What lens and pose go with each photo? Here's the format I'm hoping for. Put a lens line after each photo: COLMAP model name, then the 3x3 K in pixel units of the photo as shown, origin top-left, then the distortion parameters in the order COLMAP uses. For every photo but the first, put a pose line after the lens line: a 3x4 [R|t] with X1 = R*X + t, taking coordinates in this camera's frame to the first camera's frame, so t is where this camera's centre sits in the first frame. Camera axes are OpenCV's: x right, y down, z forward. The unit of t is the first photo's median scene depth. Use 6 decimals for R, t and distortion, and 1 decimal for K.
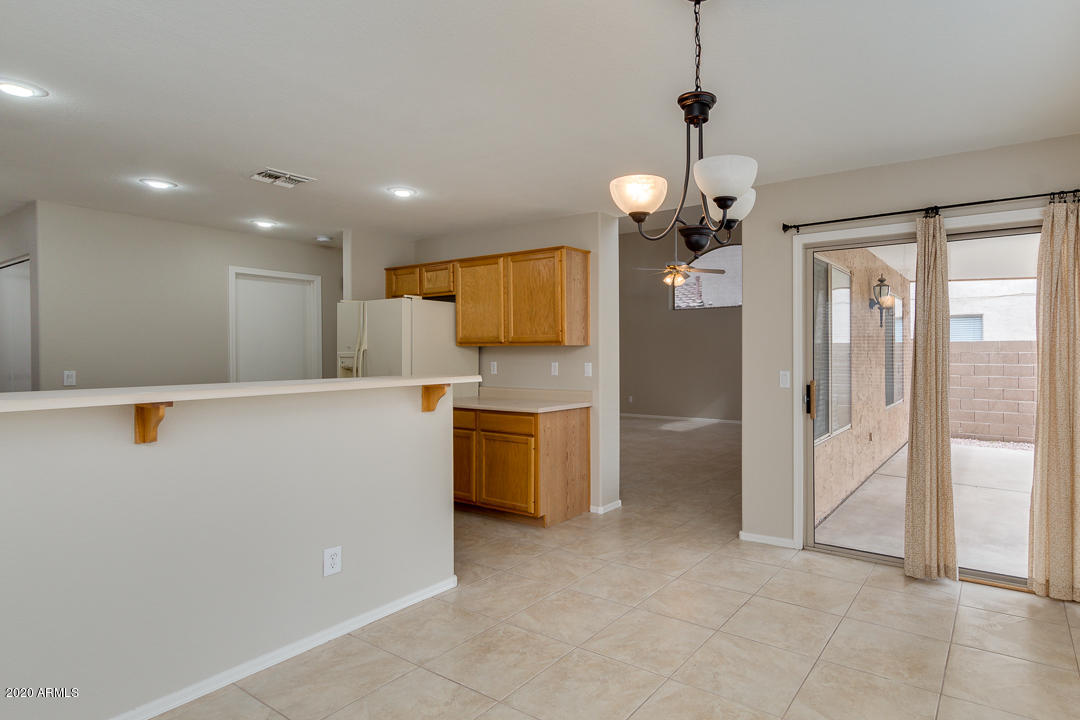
lens RADIAL K [[556.3, 0, 591.1], [0, 556.3, 359.9], [0, 0, 1]] dist [-0.005790, -0.001926]
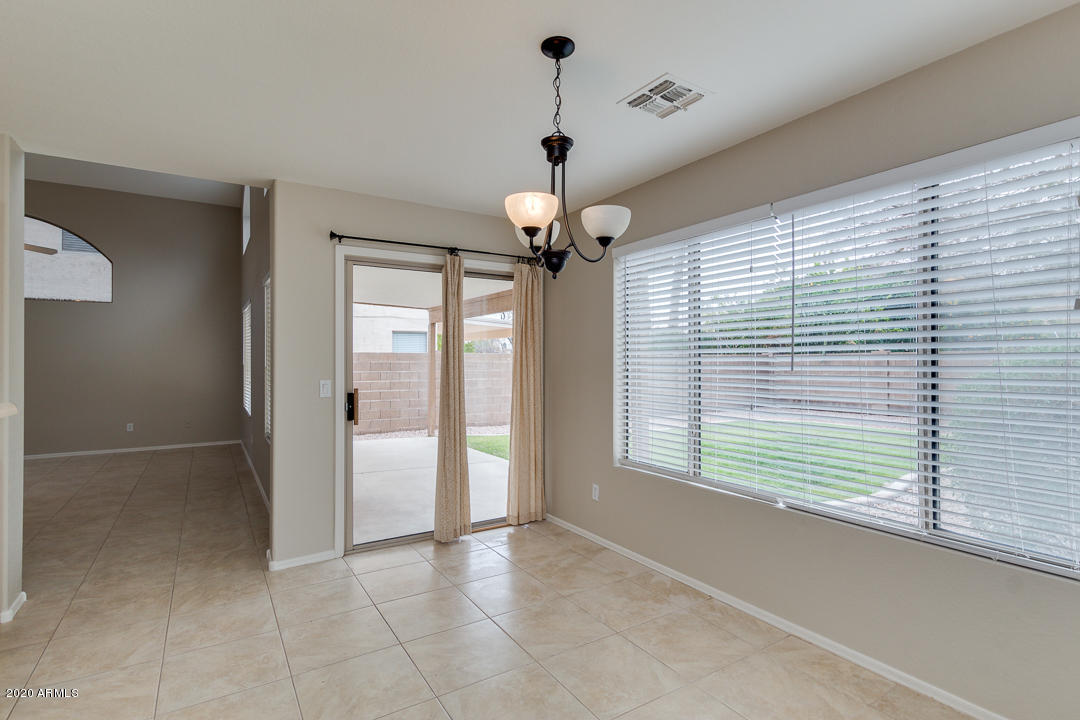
lens RADIAL K [[556.3, 0, 543.9], [0, 556.3, 360.0], [0, 0, 1]] dist [-0.005790, -0.001926]
pose [[0.379159, 0.004227, 0.925322, -0.440499], [0.011697, 0.999888, -0.009360, -0.001761], [-0.925258, 0.014372, 0.379067, 0.289026]]
